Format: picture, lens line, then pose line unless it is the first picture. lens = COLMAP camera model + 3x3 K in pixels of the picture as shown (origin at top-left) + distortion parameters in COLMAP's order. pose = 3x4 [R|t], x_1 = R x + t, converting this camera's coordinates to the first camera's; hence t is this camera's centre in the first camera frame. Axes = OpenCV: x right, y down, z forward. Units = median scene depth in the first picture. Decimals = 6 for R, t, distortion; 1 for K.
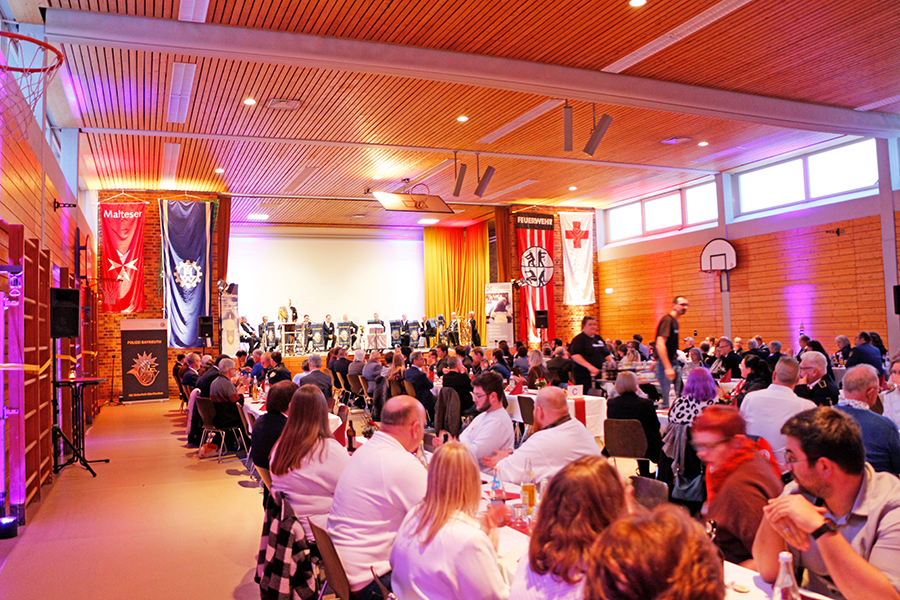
lens RADIAL K [[739.9, 0, 450.0], [0, 739.9, 300.0], [0, 0, 1]] dist [-0.174802, 0.146633]
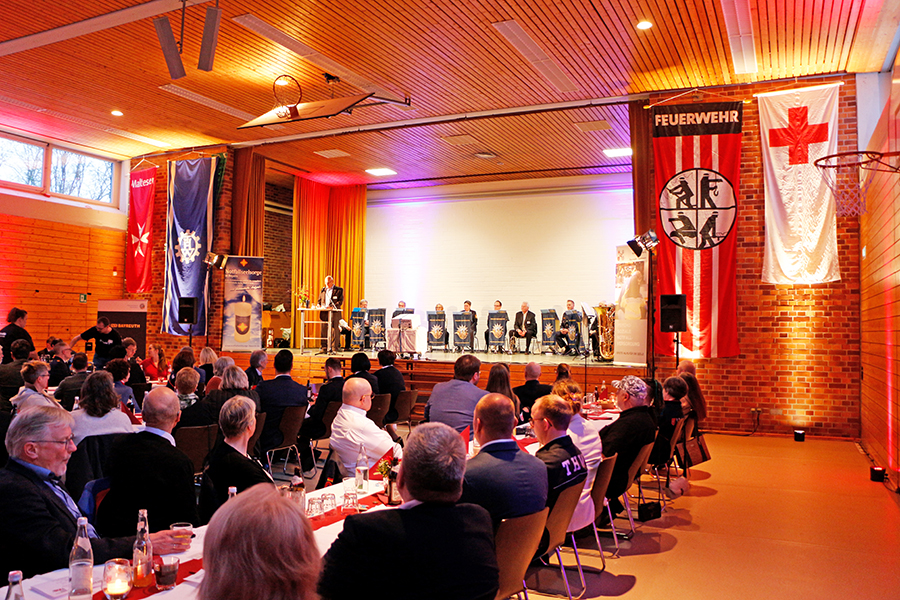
lens RADIAL K [[739.9, 0, 450.0], [0, 739.9, 300.0], [0, 0, 1]] dist [-0.174802, 0.146633]
pose [[0.670450, 0.010750, -0.741877, 0.419328], [-0.004137, 0.999934, 0.010750, 0.014117], [0.741943, -0.004138, 0.670450, 0.616004]]
